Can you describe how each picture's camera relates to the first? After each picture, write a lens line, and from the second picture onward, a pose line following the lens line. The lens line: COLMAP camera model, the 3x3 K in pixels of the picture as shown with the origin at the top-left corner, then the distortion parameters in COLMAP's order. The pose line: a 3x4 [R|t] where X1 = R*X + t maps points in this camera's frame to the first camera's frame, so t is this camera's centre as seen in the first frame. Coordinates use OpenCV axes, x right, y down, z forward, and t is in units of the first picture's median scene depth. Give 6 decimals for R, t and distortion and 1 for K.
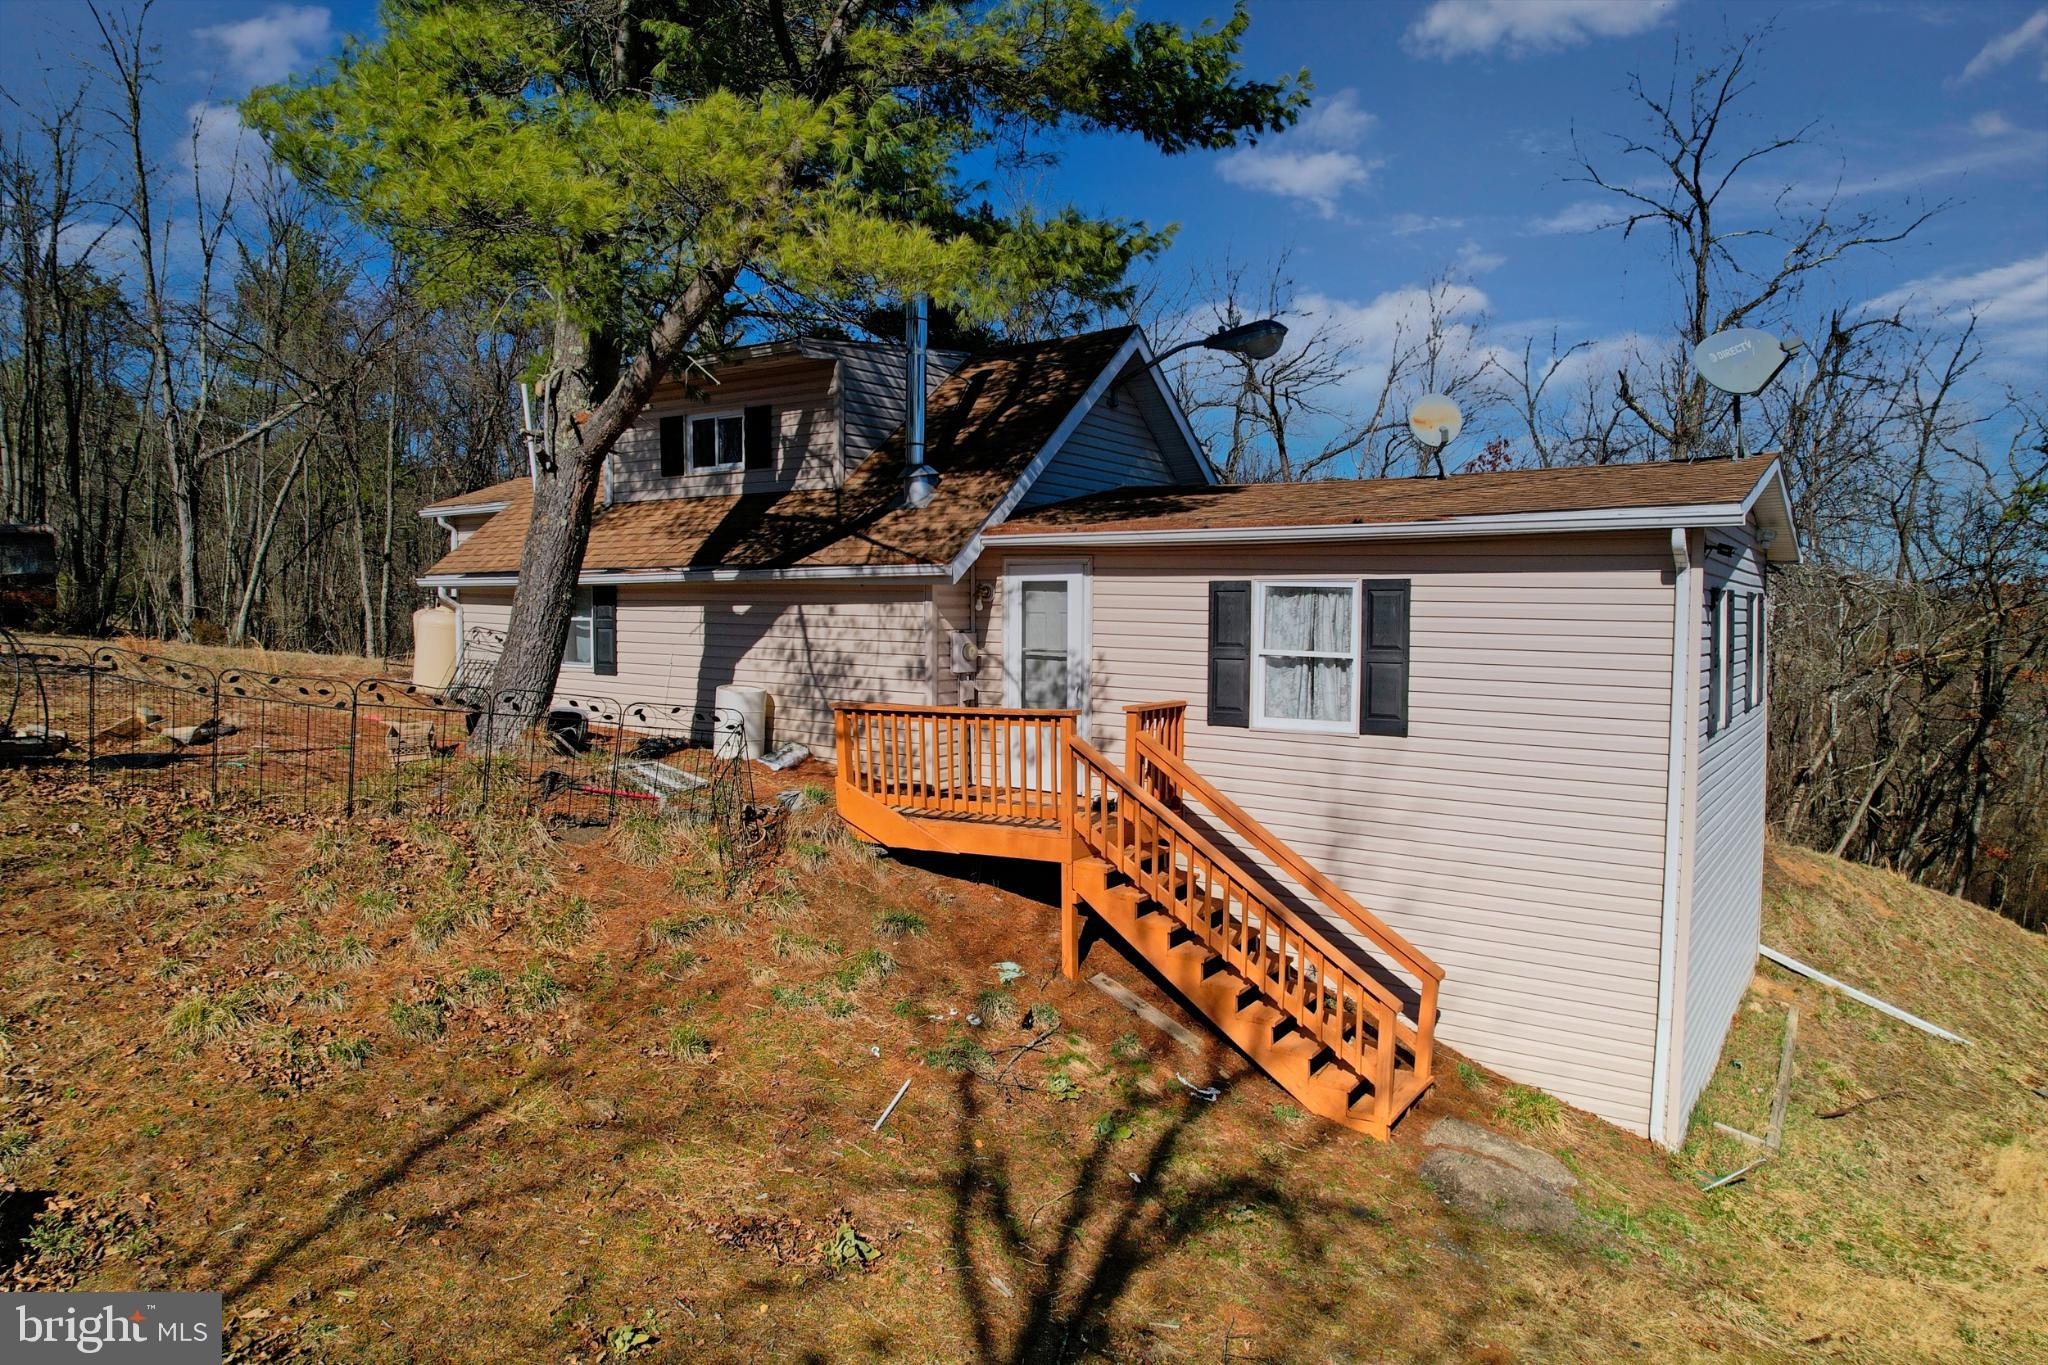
lens RADIAL K [[1301.6, 0, 1029.5], [0, 1301.6, 683.5], [0, 0, 1]] dist [-0.076317, 0.069947]
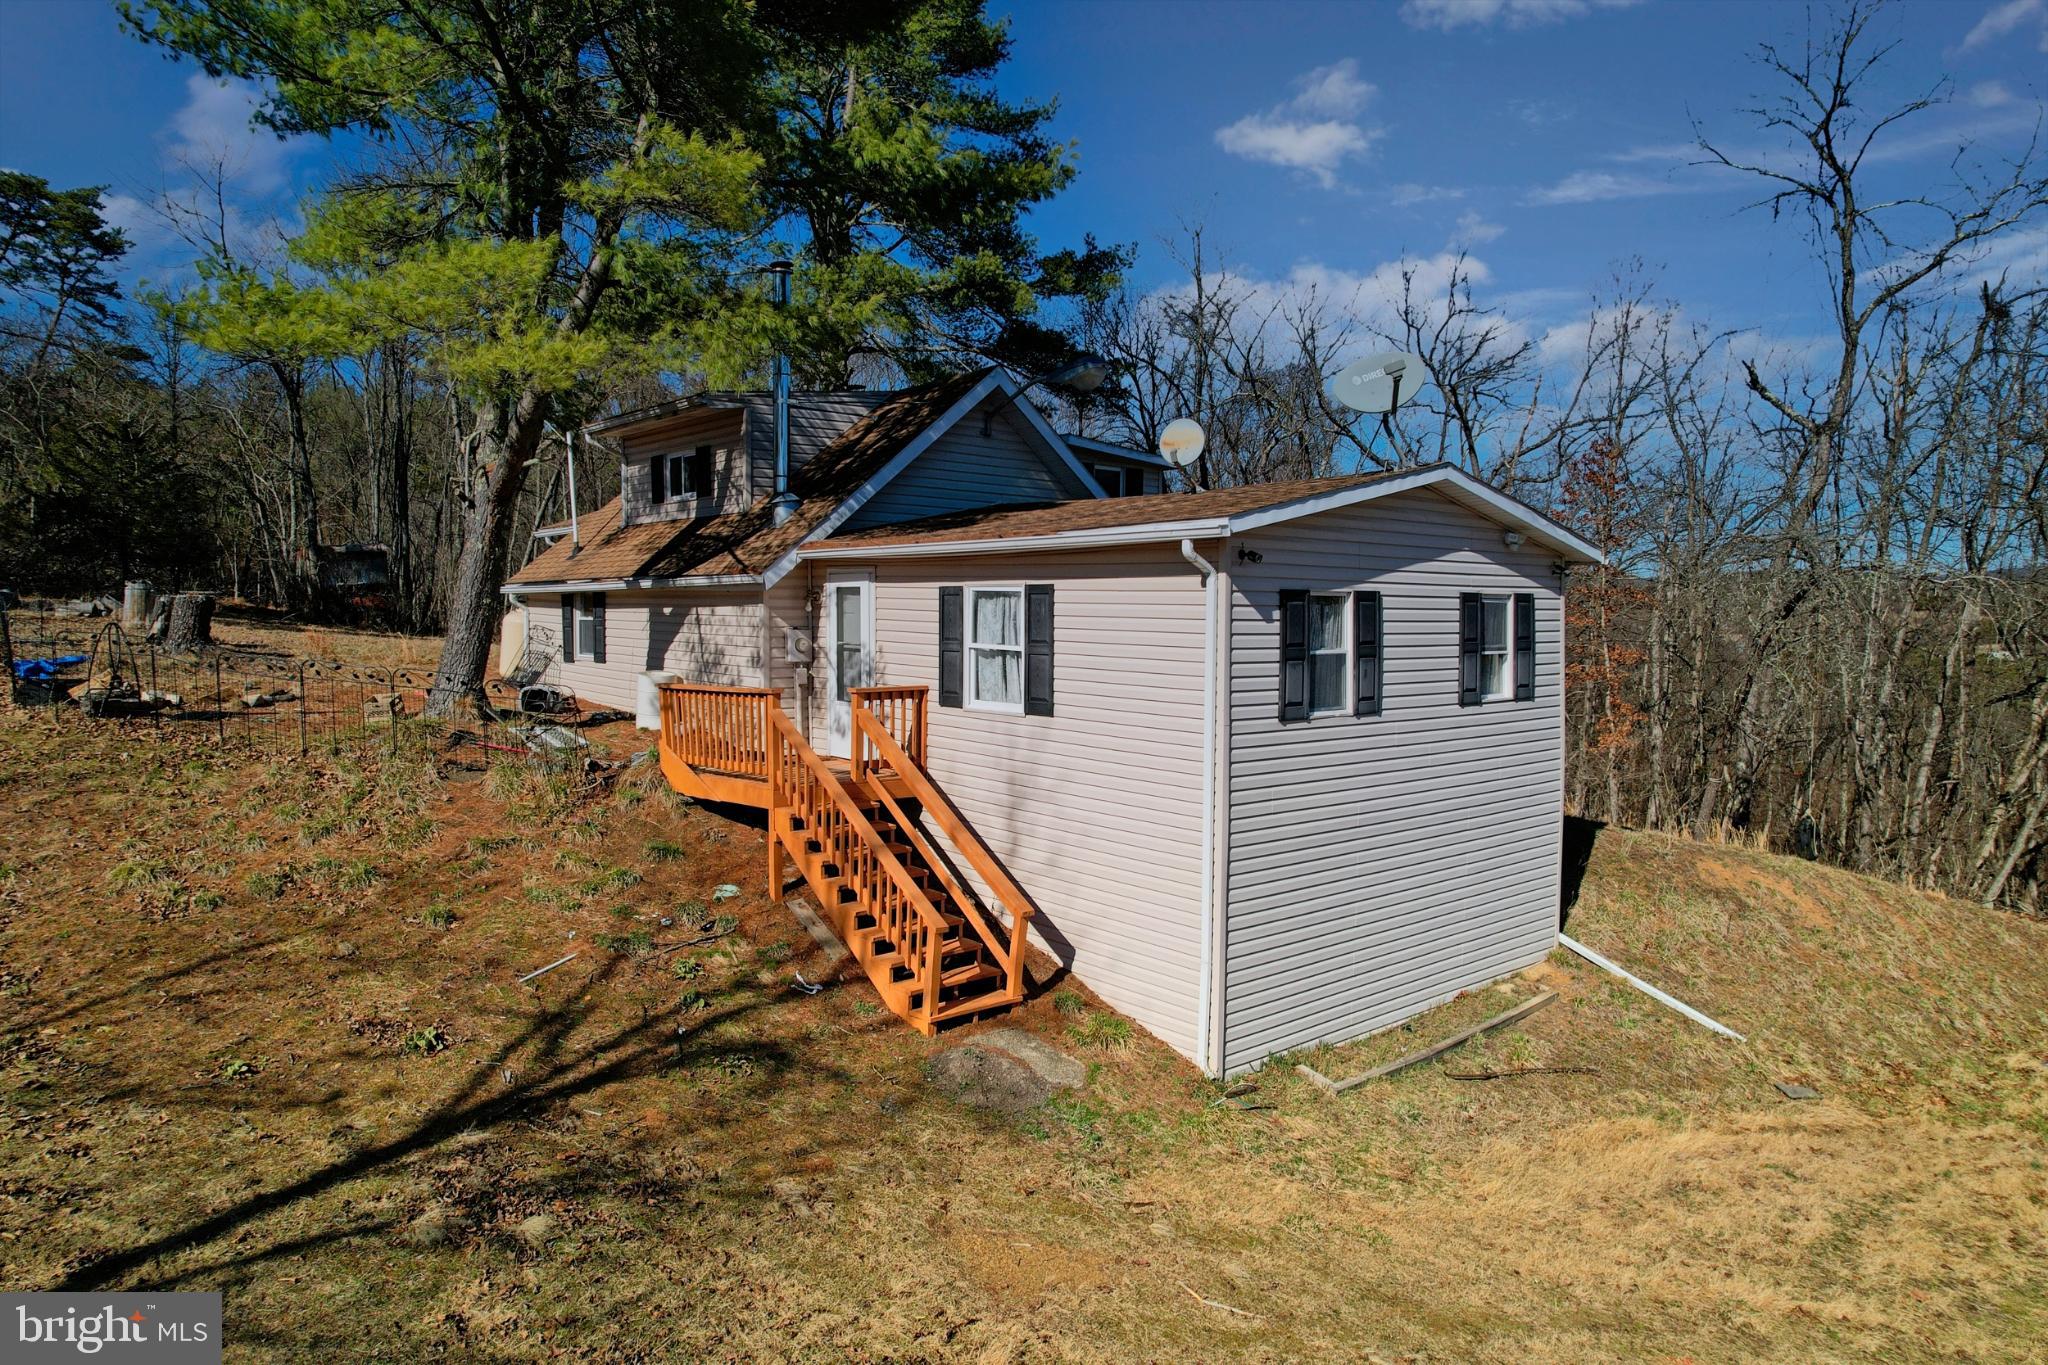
lens RADIAL K [[1300.9, 0, 1033.0], [0, 1300.9, 695.4], [0, 0, 1]] dist [-0.080298, 0.075656]
pose [[0.966599, 0.016232, -0.255780, 0.475830], [-0.014397, 0.999855, 0.009043, 0.008885], [0.255890, -0.005059, 0.966693, -0.127414]]
